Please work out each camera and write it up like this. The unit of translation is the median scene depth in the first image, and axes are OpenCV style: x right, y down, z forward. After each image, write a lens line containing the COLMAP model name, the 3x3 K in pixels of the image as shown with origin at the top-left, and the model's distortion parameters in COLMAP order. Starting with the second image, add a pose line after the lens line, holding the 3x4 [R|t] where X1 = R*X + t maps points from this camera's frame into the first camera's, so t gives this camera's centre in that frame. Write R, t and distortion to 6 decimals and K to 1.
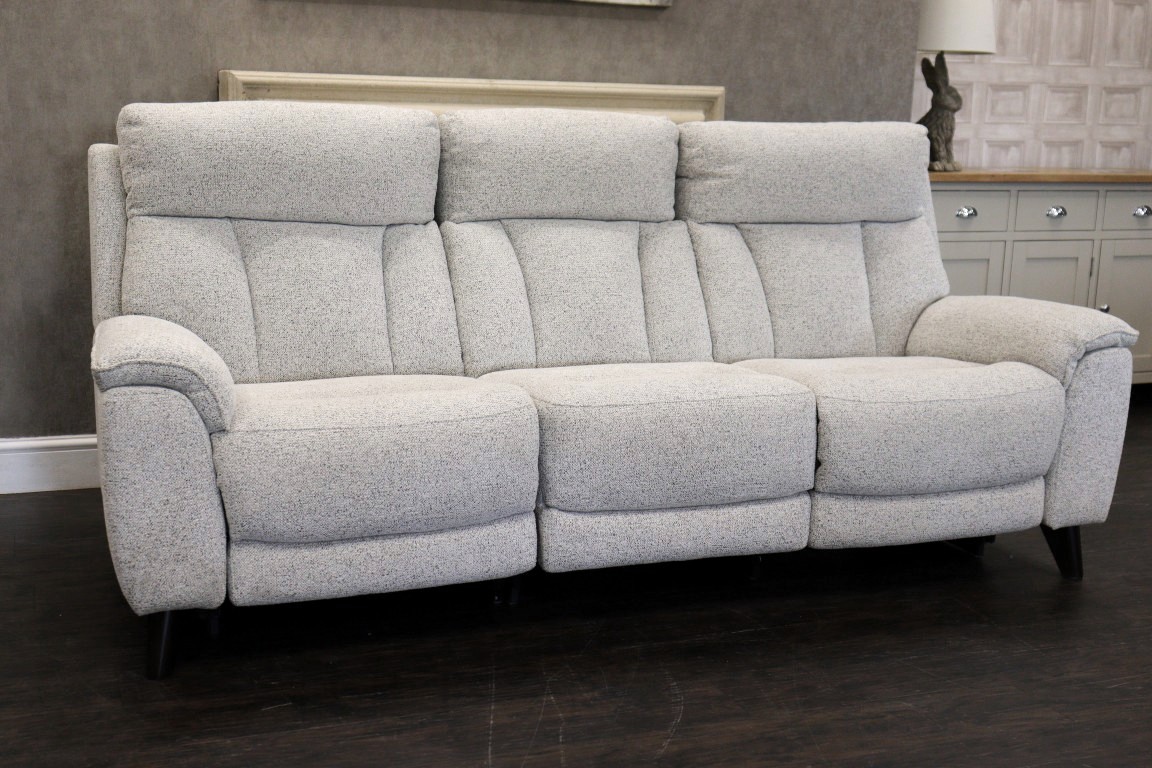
lens RADIAL K [[1424.2, 0, 576.0], [0, 1424.2, 384.0], [0, 0, 1]] dist [0.013397, 0.007016]
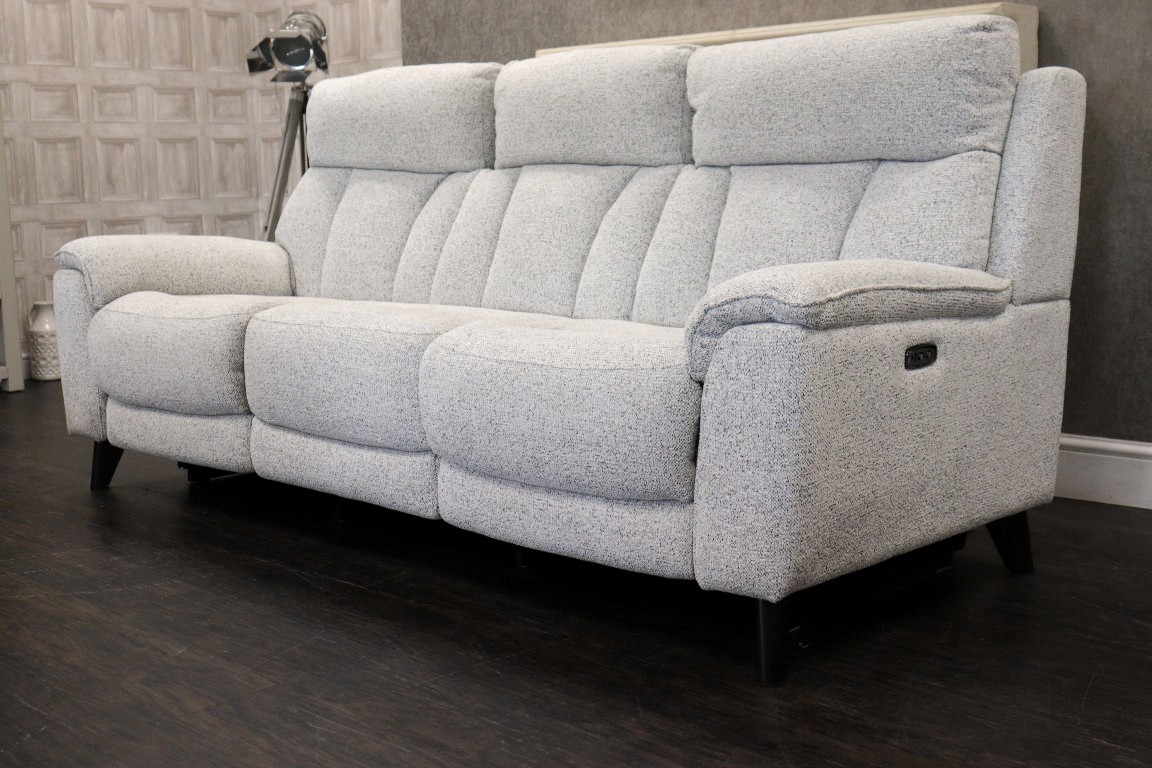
lens RADIAL K [[1401.3, 0, 576.0], [0, 1401.3, 384.0], [0, 0, 1]] dist [0.007006, -0.008010]
pose [[0.433293, 0.099975, -0.895691, 0.831996], [-0.143278, 0.988830, 0.041059, -0.010797], [0.889791, 0.110542, 0.442777, 0.604559]]
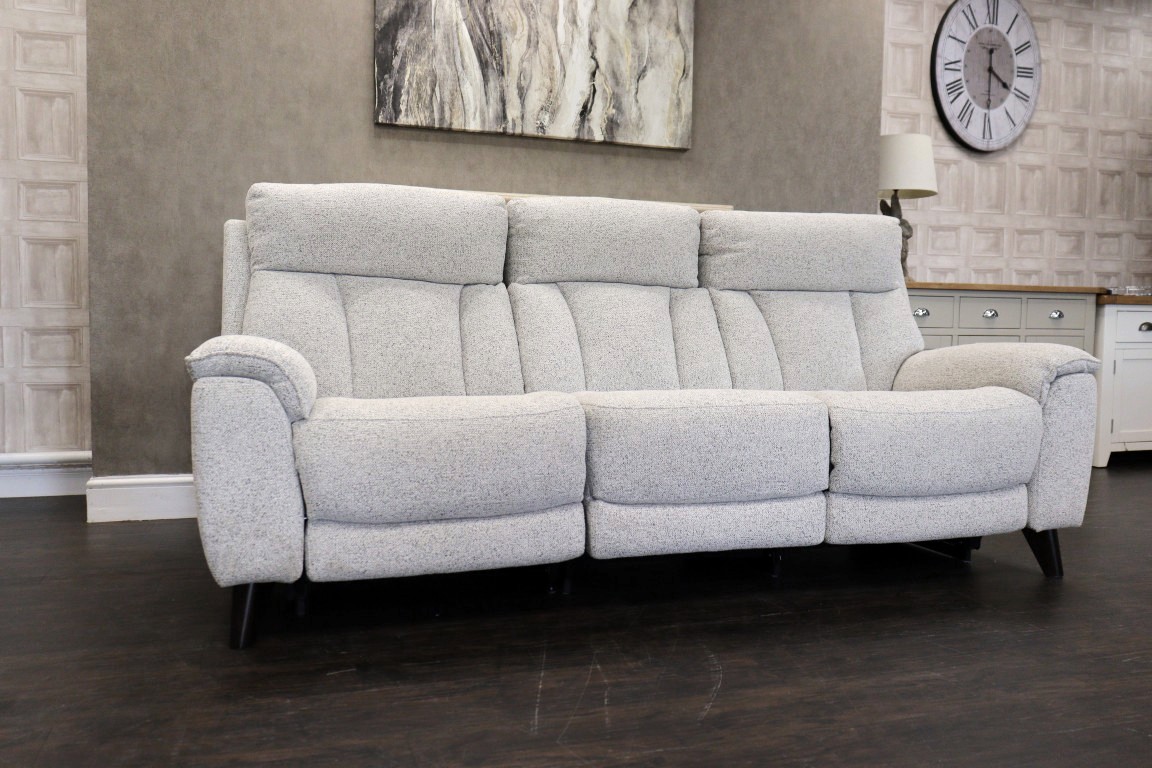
lens RADIAL K [[944.2, 0, 577.7], [0, 944.2, 384.4], [0, 0, 1]] dist [0.004244, -0.005174]
pose [[0.998794, -0.011206, -0.047811, 0.002953], [0.004987, 0.991728, -0.128262, 0.074911], [0.048853, 0.127869, 0.990587, 0.199978]]
